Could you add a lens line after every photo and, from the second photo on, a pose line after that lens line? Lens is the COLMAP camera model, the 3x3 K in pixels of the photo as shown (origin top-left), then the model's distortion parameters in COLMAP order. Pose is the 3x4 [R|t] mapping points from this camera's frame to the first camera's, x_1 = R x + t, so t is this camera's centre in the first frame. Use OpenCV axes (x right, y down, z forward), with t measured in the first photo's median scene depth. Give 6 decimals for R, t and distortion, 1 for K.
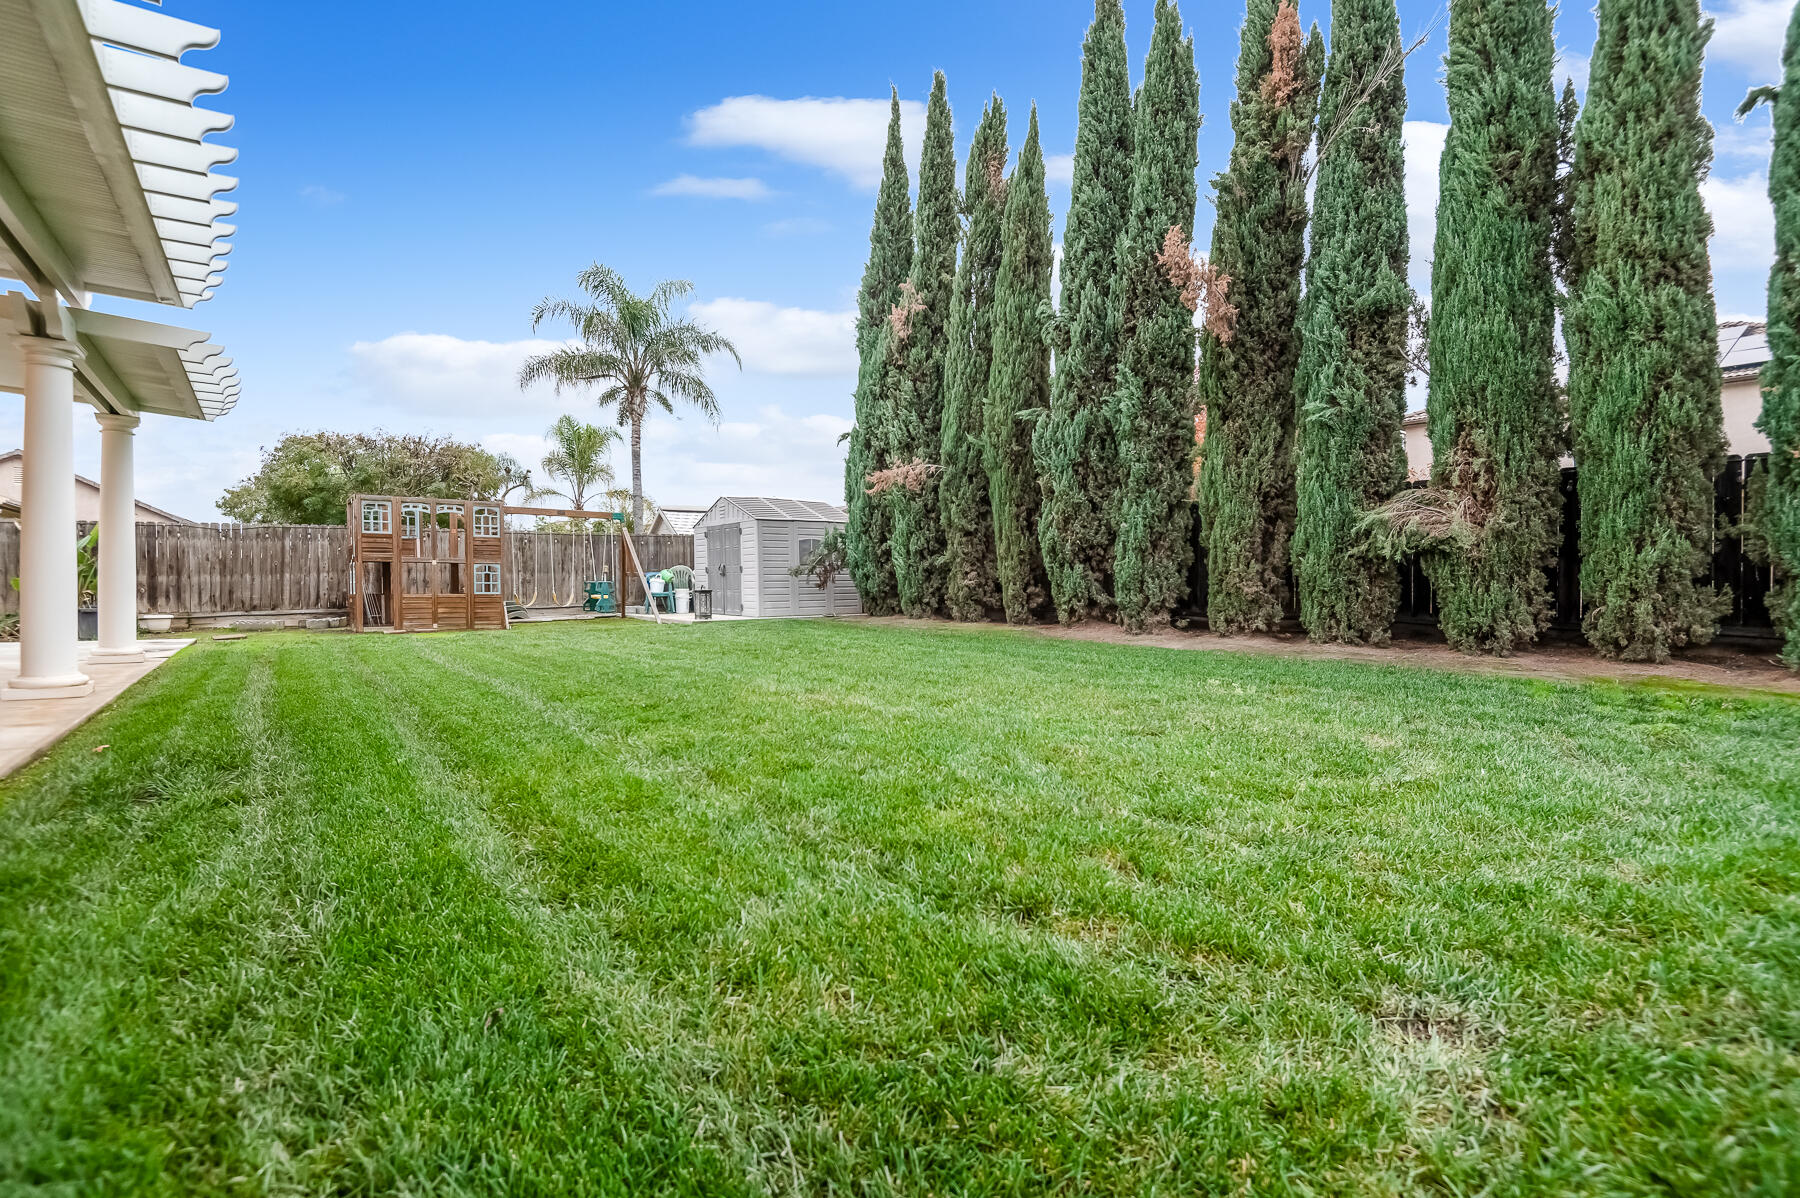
lens RADIAL K [[829.5, 0, 887.3], [0, 829.5, 609.3], [0, 0, 1]] dist [-0.007155, -0.006707]
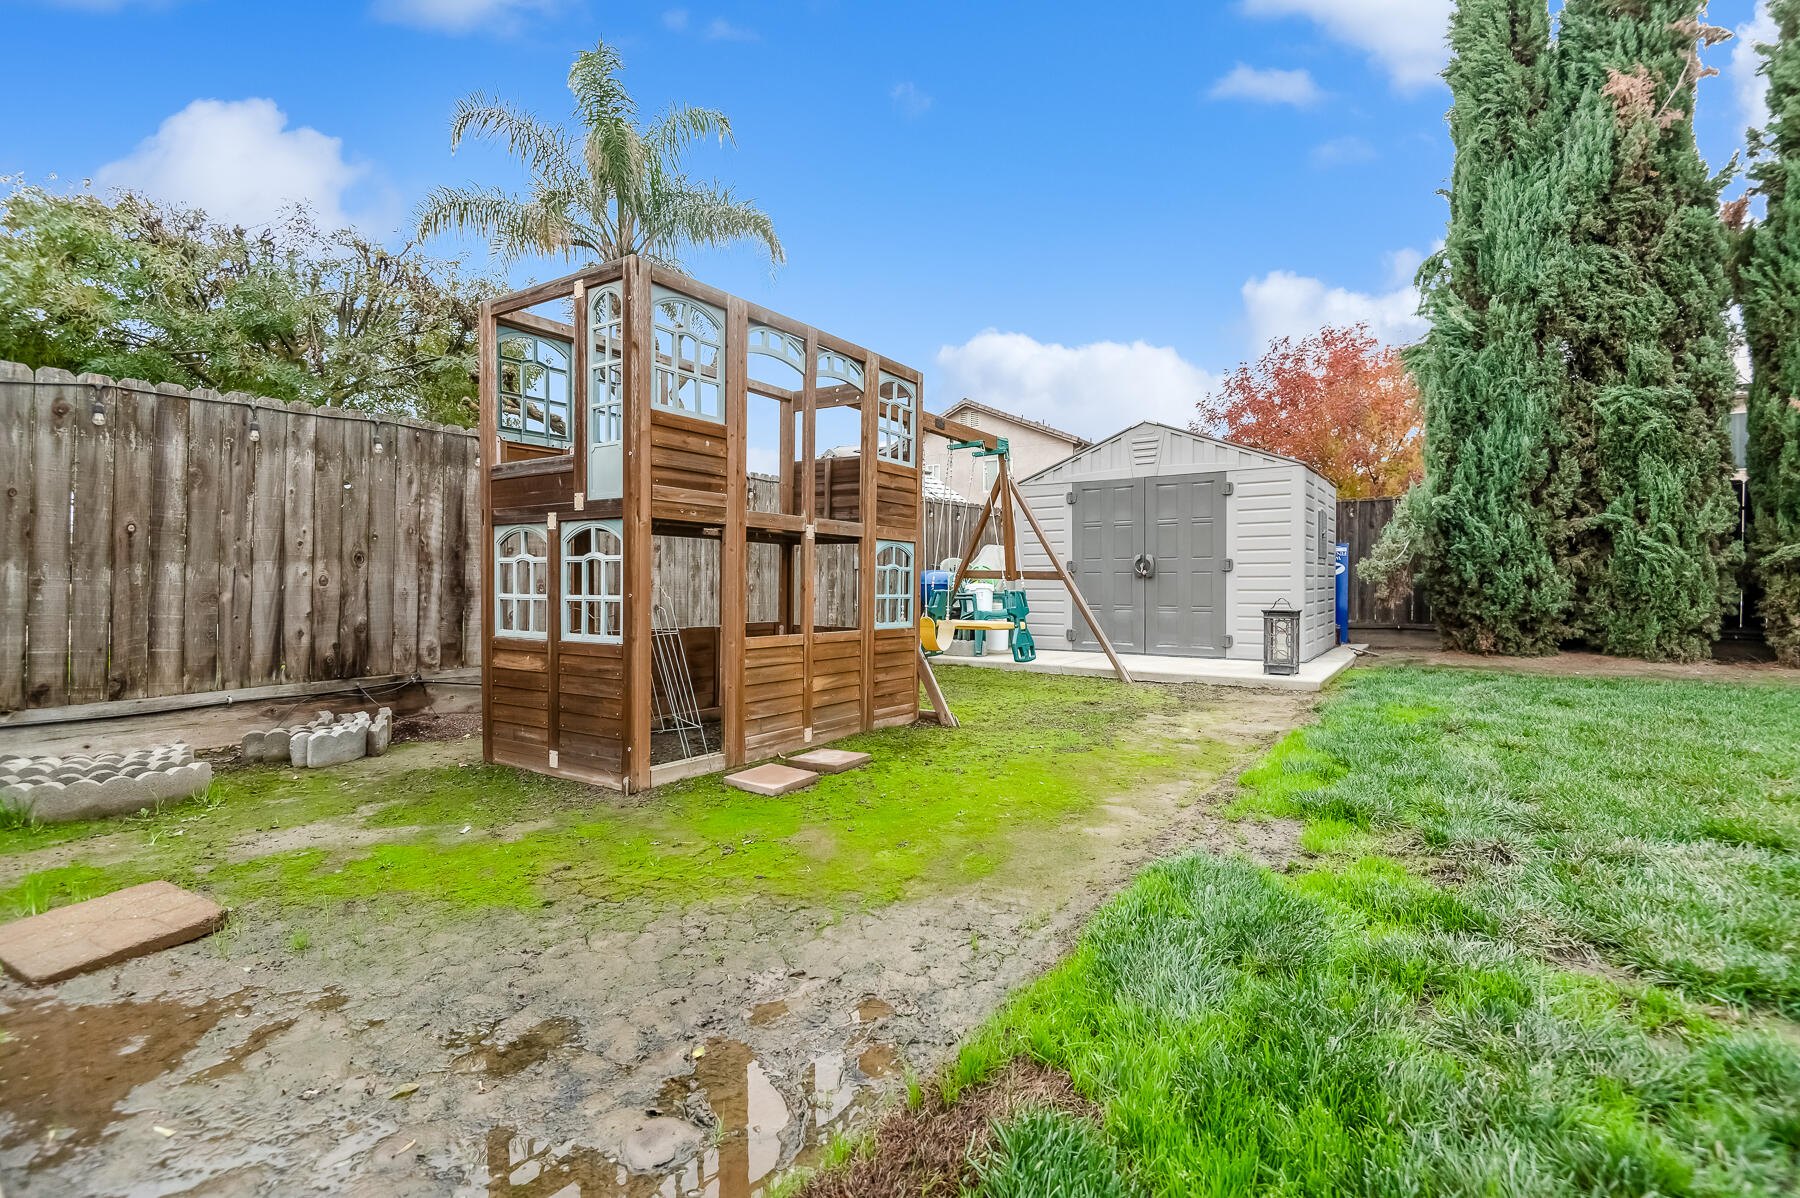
lens RADIAL K [[829.5, 0, 911.8], [0, 829.5, 606.8], [0, 0, 1]] dist [-0.007155, -0.006707]
pose [[0.943203, -0.007558, 0.332132, -0.809750], [0.008486, 0.999963, -0.001342, -0.036509], [-0.332110, 0.004084, 0.943232, 0.908793]]
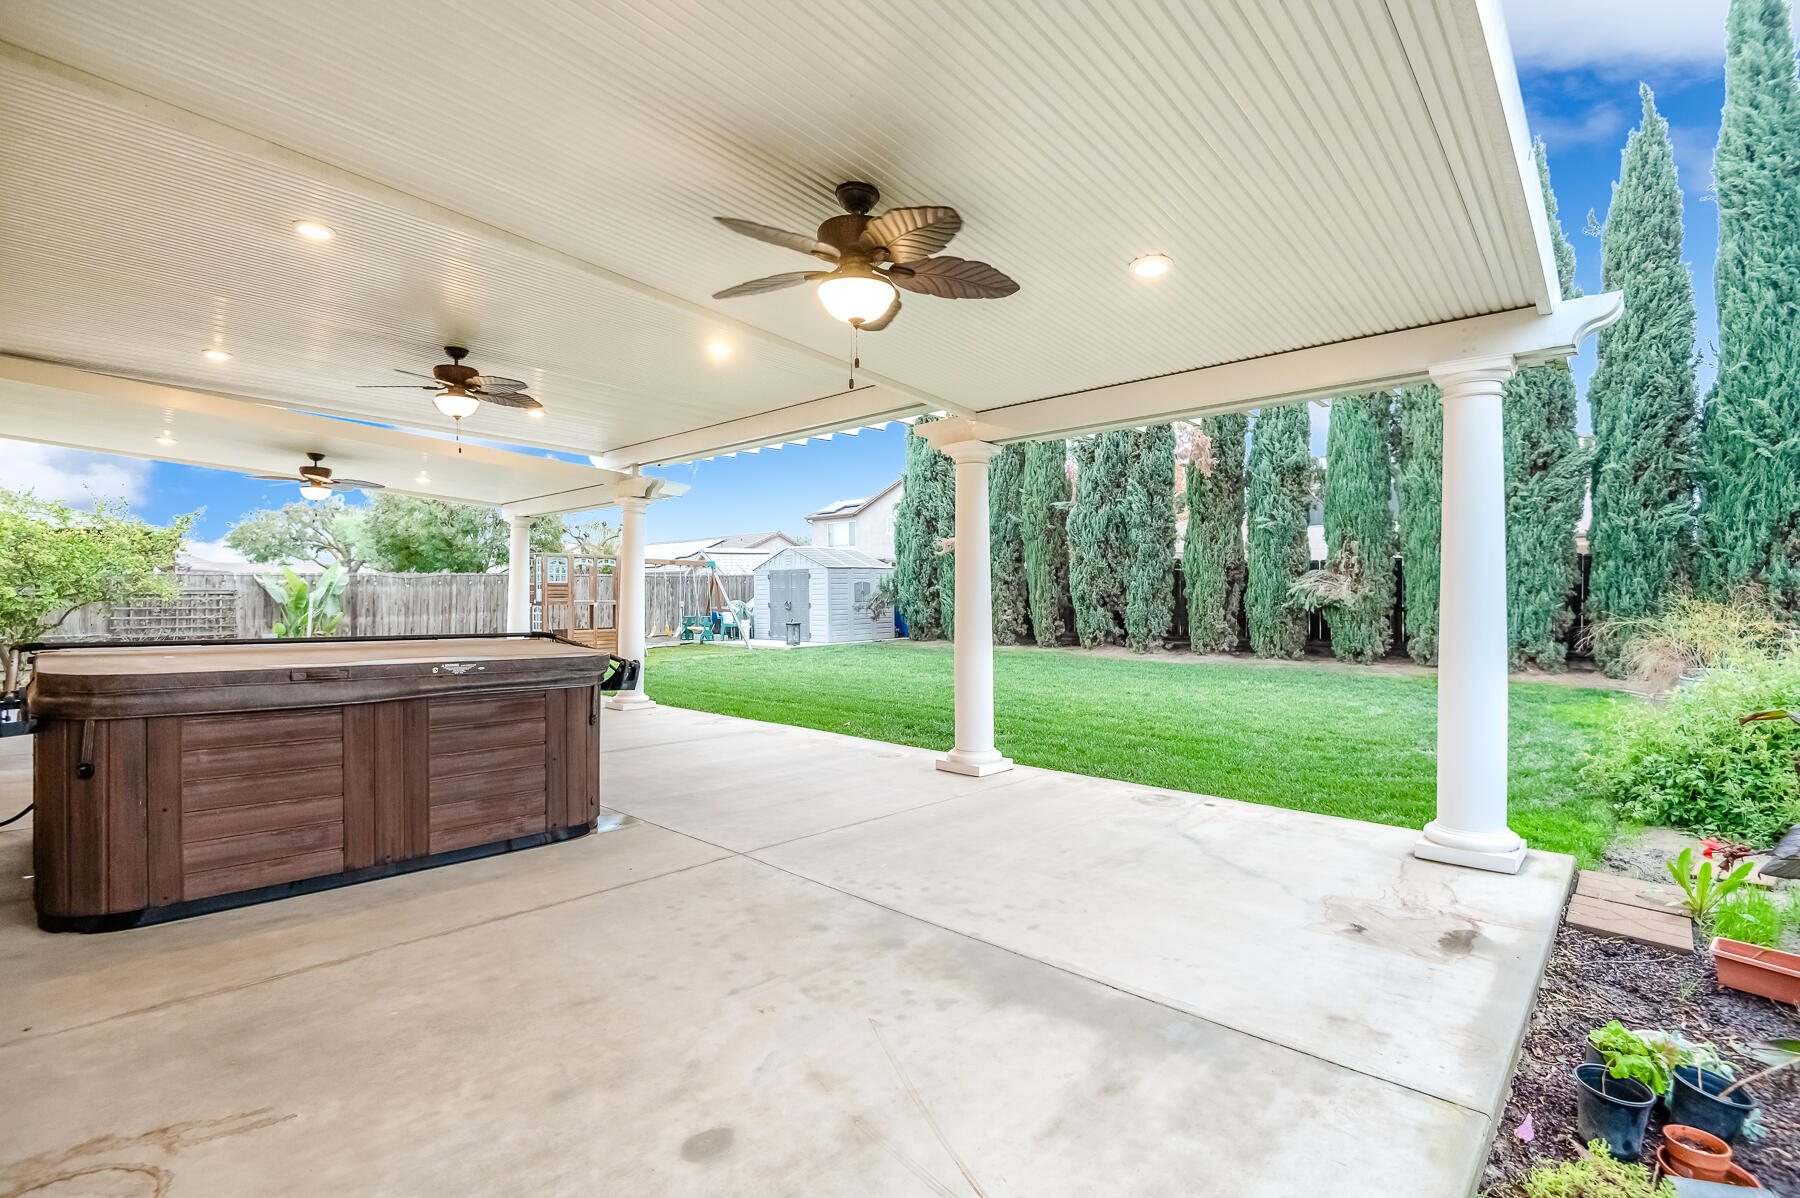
lens RADIAL K [[829.5, 0, 886.8], [0, 829.5, 608.8], [0, 0, 1]] dist [-0.007155, -0.006707]
pose [[0.984385, -0.007306, 0.175875, -0.436259], [0.010113, 0.999835, -0.015068, -0.035212], [-0.175736, 0.016612, 0.984297, -0.431287]]
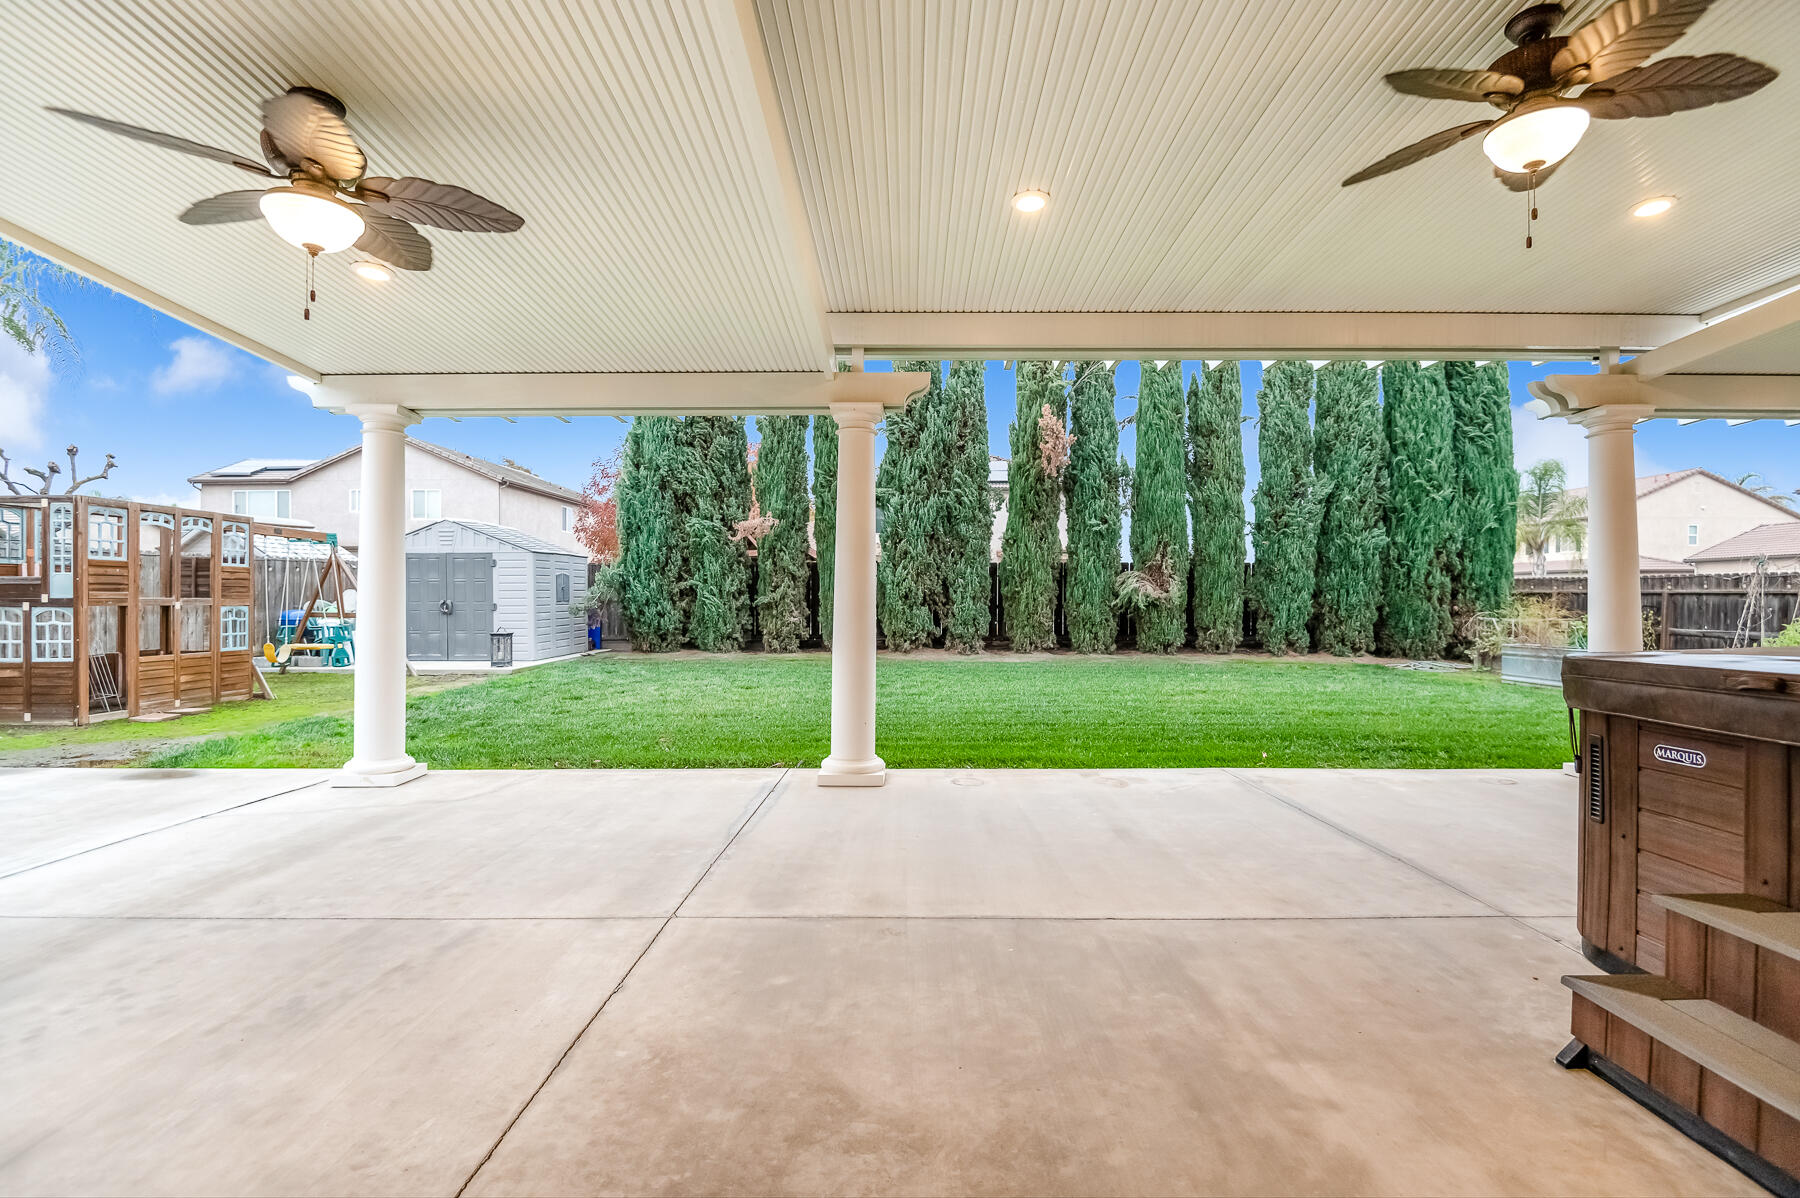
lens RADIAL K [[829.5, 0, 896.4], [0, 829.5, 607.7], [0, 0, 1]] dist [-0.007155, -0.006707]
pose [[0.607864, -0.011581, 0.793957, -0.944234], [0.025581, 0.999660, -0.005004, -0.049316], [-0.793629, 0.023351, 0.607953, 0.203924]]
